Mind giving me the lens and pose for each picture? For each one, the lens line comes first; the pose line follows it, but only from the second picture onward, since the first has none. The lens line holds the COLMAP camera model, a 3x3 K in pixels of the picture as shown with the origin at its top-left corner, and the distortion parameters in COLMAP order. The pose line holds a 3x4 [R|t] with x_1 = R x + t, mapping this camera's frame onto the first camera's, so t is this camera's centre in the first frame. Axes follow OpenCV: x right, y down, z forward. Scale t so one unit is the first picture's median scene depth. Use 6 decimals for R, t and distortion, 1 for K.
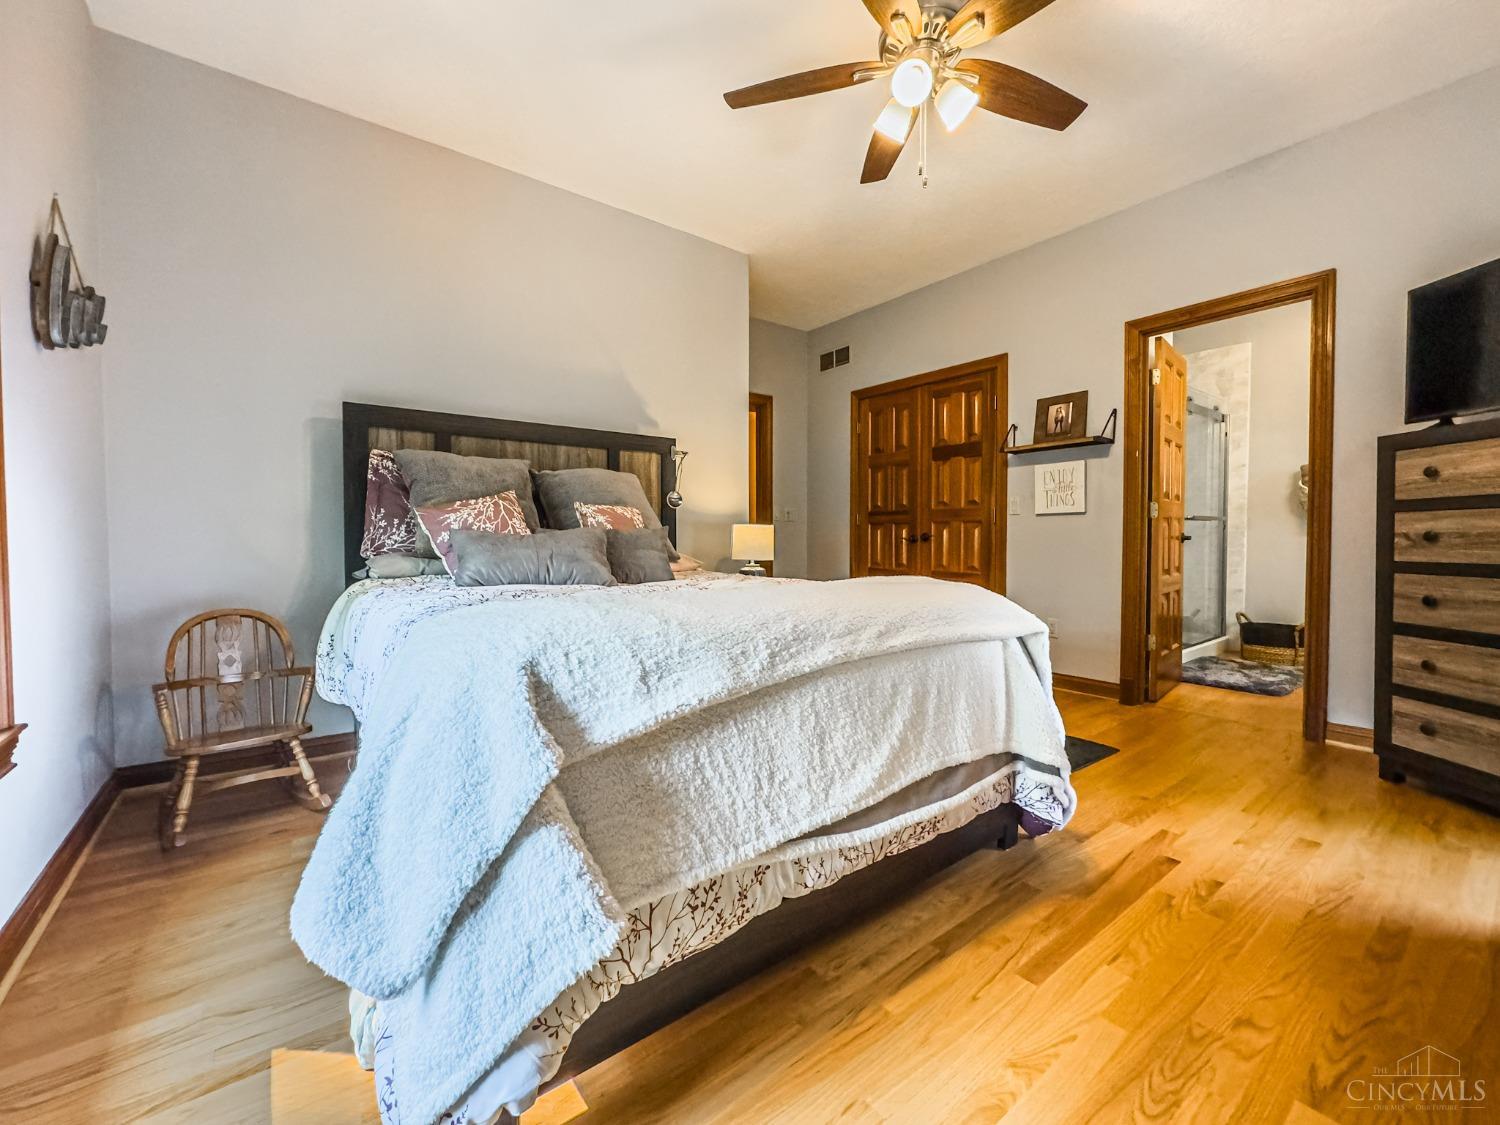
lens RADIAL K [[614.3, 0, 744.8], [0, 614.3, 565.3], [0, 0, 1]] dist [0.000724, 0.000147]
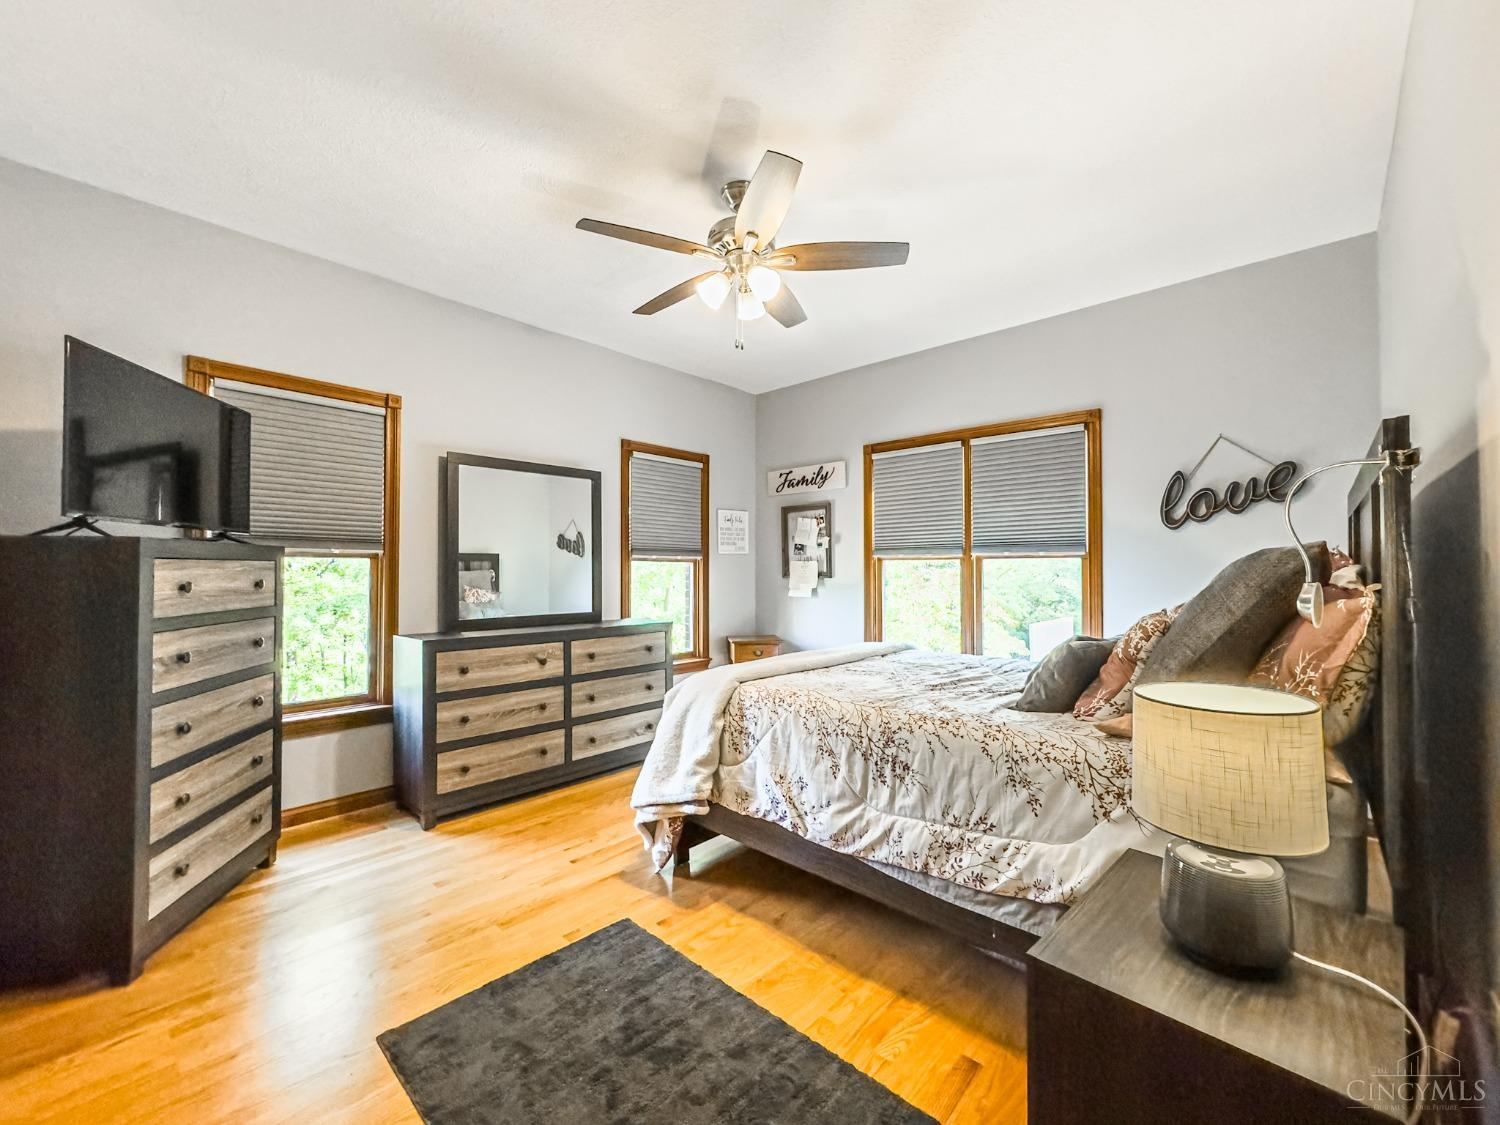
lens RADIAL K [[614.3, 0, 744.8], [0, 614.3, 565.3], [0, 0, 1]] dist [0.000724, 0.000147]
pose [[-0.985603, 0.001850, -0.169068, 0.445563], [-0.002636, 0.999650, 0.026306, -0.208514], [0.169058, 0.026373, -0.985253, 2.020311]]
